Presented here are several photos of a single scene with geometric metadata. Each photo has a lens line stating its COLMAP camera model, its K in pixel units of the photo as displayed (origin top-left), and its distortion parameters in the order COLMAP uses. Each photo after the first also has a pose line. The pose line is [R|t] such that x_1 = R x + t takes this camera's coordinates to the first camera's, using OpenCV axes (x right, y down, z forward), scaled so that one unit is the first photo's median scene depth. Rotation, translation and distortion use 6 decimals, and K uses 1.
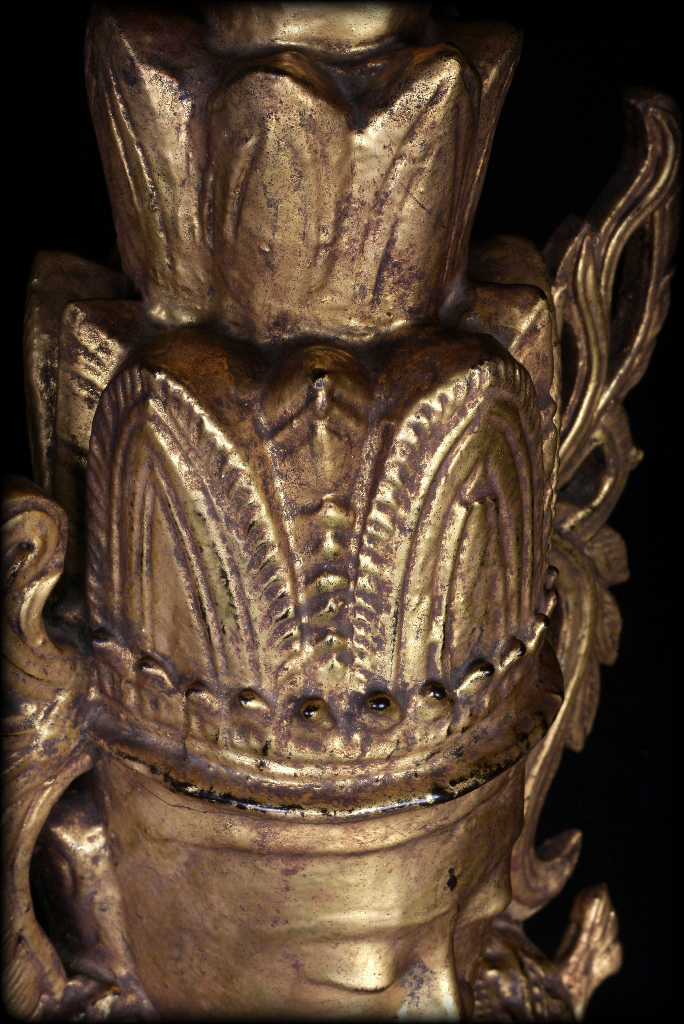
lens RADIAL K [[2608.0, 0, 342.0], [0, 2608.0, 512.0], [0, 0, 1]] dist [-0.107604, -0.766455]
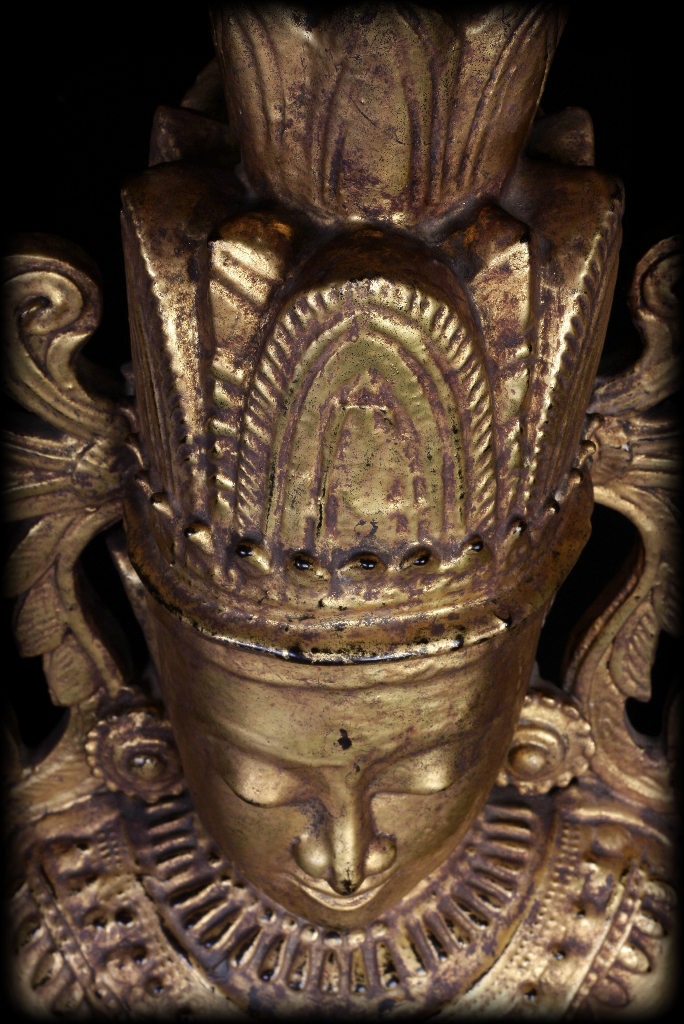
lens RADIAL K [[2608.0, 0, 342.0], [0, 2608.0, 512.0], [0, 0, 1]] dist [-0.107604, -0.766455]
pose [[0.775091, 0.377714, -0.506524, 0.571467], [-0.307401, 0.925804, 0.219982, -0.185532], [0.552032, -0.014800, 0.833692, 0.128753]]
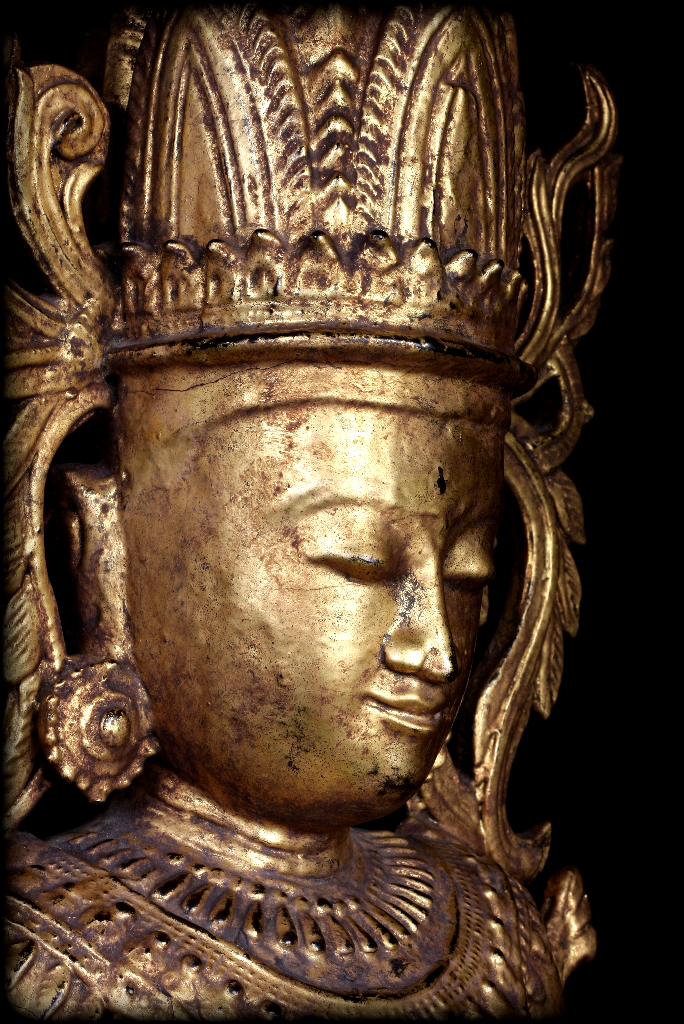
lens RADIAL K [[2523.4, 0, 342.0], [0, 2523.4, 512.0], [0, 0, 1]] dist [-0.085914, -1.083608]
pose [[0.999266, 0.022549, 0.030968, -0.032463], [-0.002701, 0.847856, -0.530220, 0.744560], [-0.038212, 0.529747, 0.847295, 0.132778]]
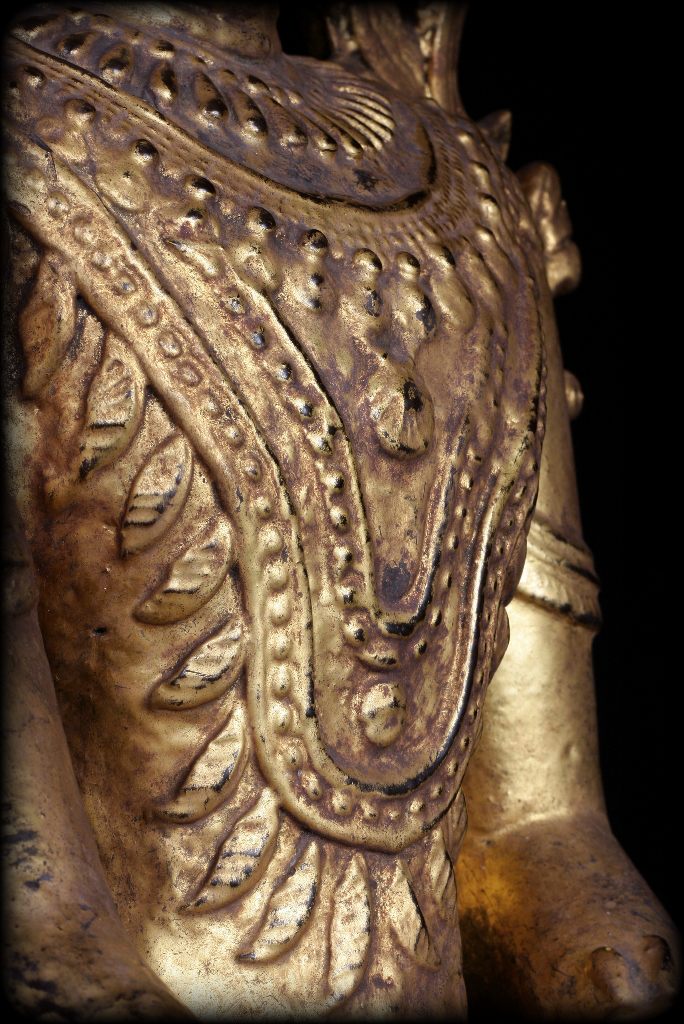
lens RADIAL K [[2608.0, 0, 342.0], [0, 2608.0, 512.0], [0, 0, 1]] dist [-0.107604, -0.766455]
pose [[0.986504, 0.018884, 0.162646, -0.101888], [0.059383, 0.884436, -0.462868, 0.773533], [-0.152591, 0.466280, 0.871378, 0.560072]]
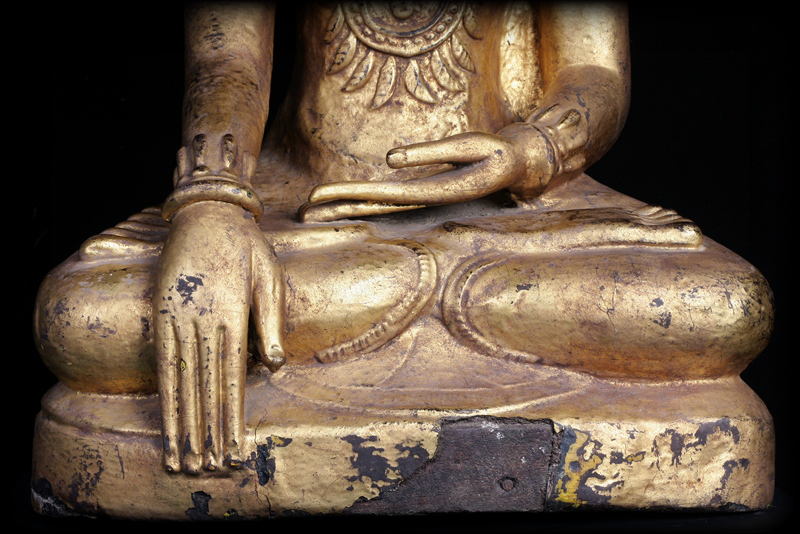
lens RADIAL K [[1971.4, 0, 400.0], [0, 1971.4, 267.0], [0, 0, 1]] dist [-0.085914, -1.083608]
pose [[0.799572, 0.054882, -0.598057, 0.988112], [-0.283593, 0.912303, -0.295430, 1.136023], [0.529395, 0.405822, 0.745016, 0.145837]]
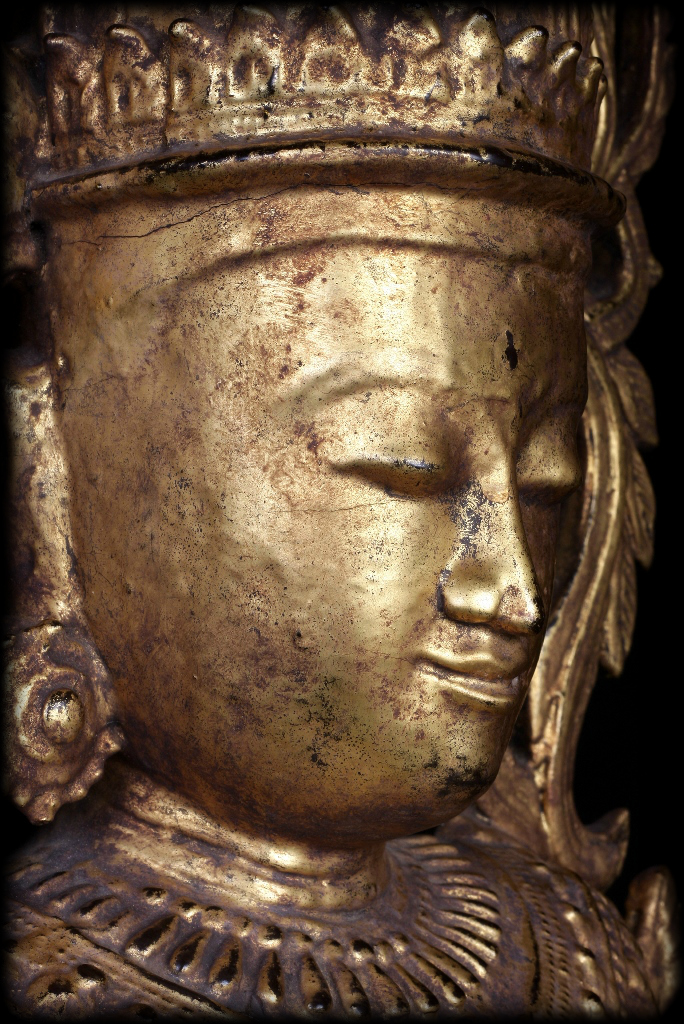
lens RADIAL K [[2608.0, 0, 342.0], [0, 2608.0, 512.0], [0, 0, 1]] dist [-0.107604, -0.766455]
pose [[0.997151, -0.016719, 0.073549, -0.067804], [0.052017, 0.858565, -0.510060, 0.600983], [-0.054619, 0.512433, 0.856989, 0.393534]]
